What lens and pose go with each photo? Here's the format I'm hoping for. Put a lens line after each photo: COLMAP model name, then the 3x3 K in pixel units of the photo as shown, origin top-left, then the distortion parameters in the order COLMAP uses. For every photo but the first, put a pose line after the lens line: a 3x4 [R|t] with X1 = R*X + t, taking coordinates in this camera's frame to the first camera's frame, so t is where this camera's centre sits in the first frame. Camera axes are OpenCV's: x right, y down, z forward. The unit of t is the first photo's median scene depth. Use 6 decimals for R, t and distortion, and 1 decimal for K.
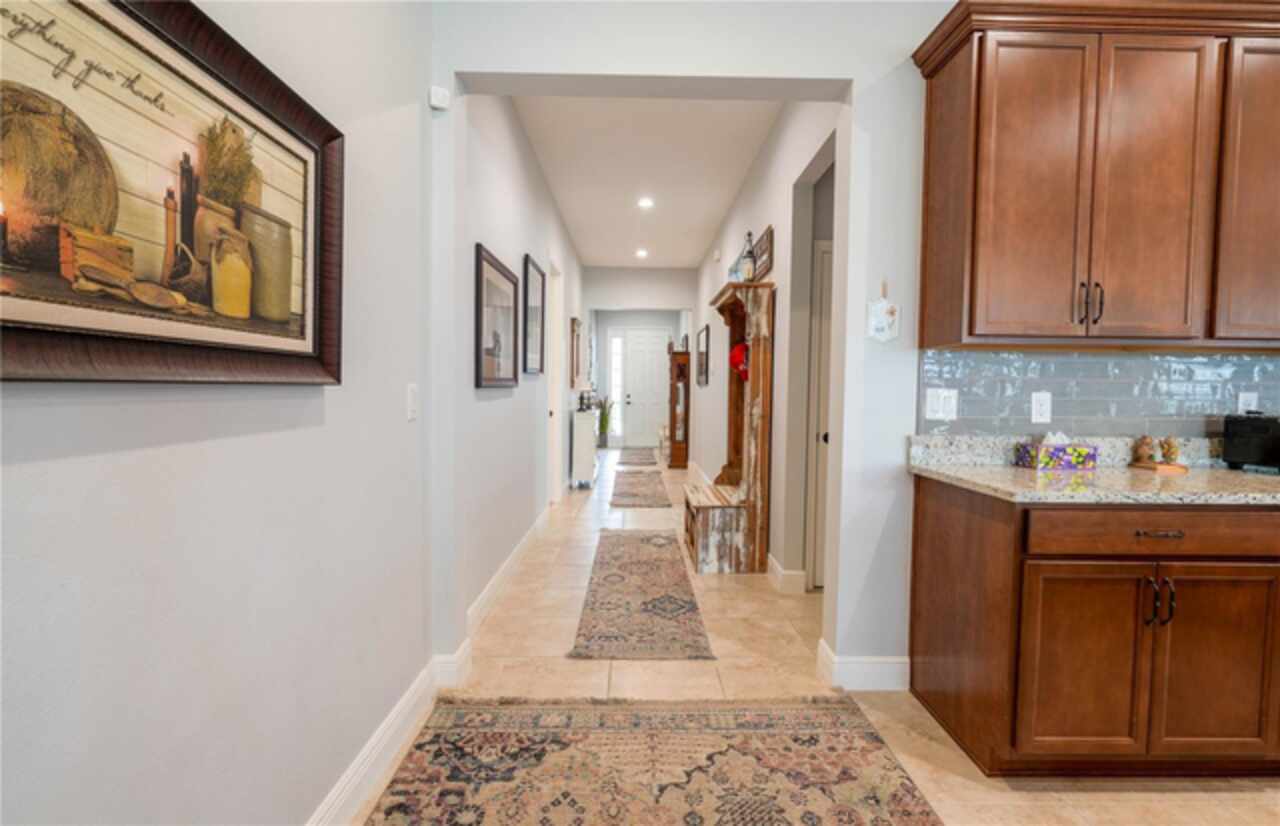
lens RADIAL K [[598.6, 0, 641.6], [0, 598.6, 411.2], [0, 0, 1]] dist [-0.000786, -0.000122]
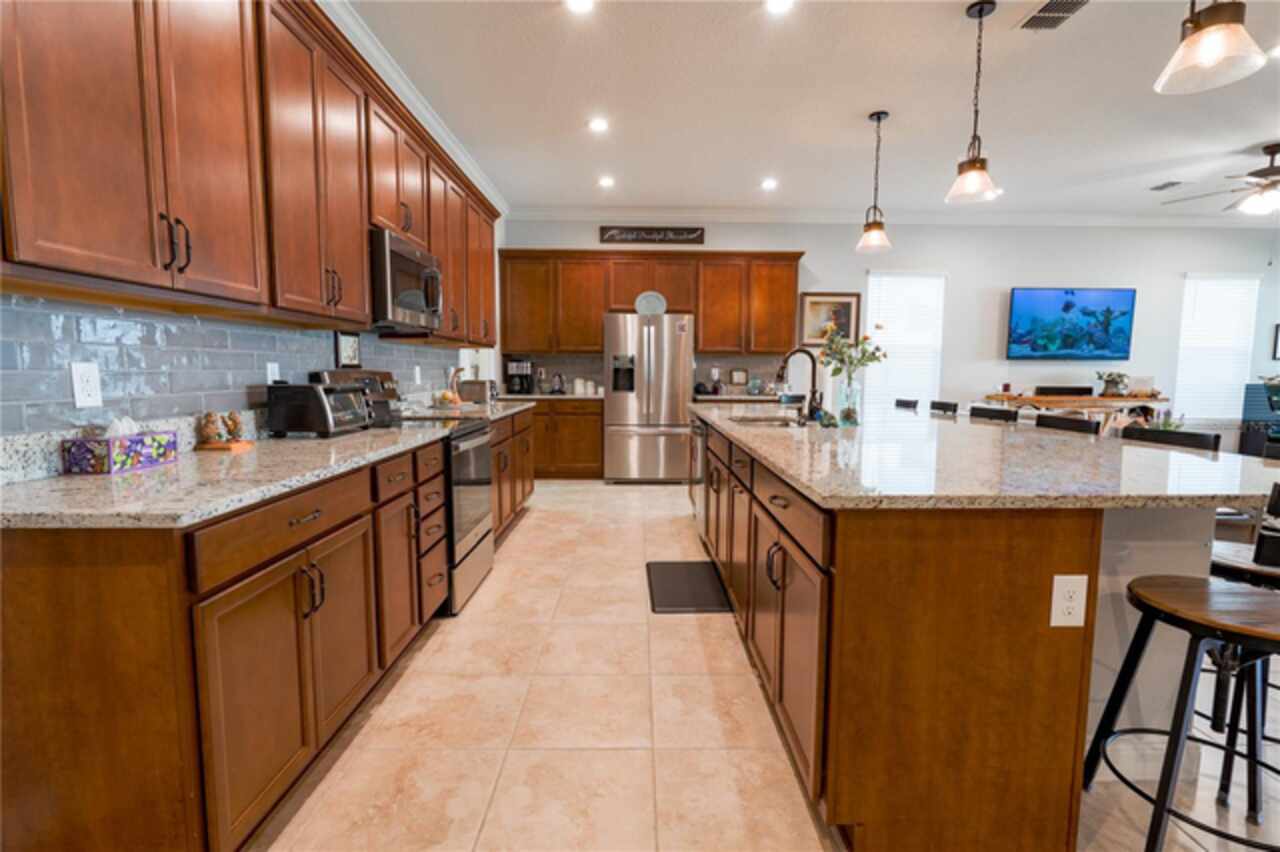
lens RADIAL K [[587.8, 0, 648.0], [0, 587.8, 425.0], [0, 0, 1]] dist [0.001272, -0.000174]
pose [[-0.011279, -0.103928, 0.994521, -0.019026], [0.028038, 0.994160, 0.104208, -0.012991], [-0.999543, 0.029059, -0.008299, 0.382584]]
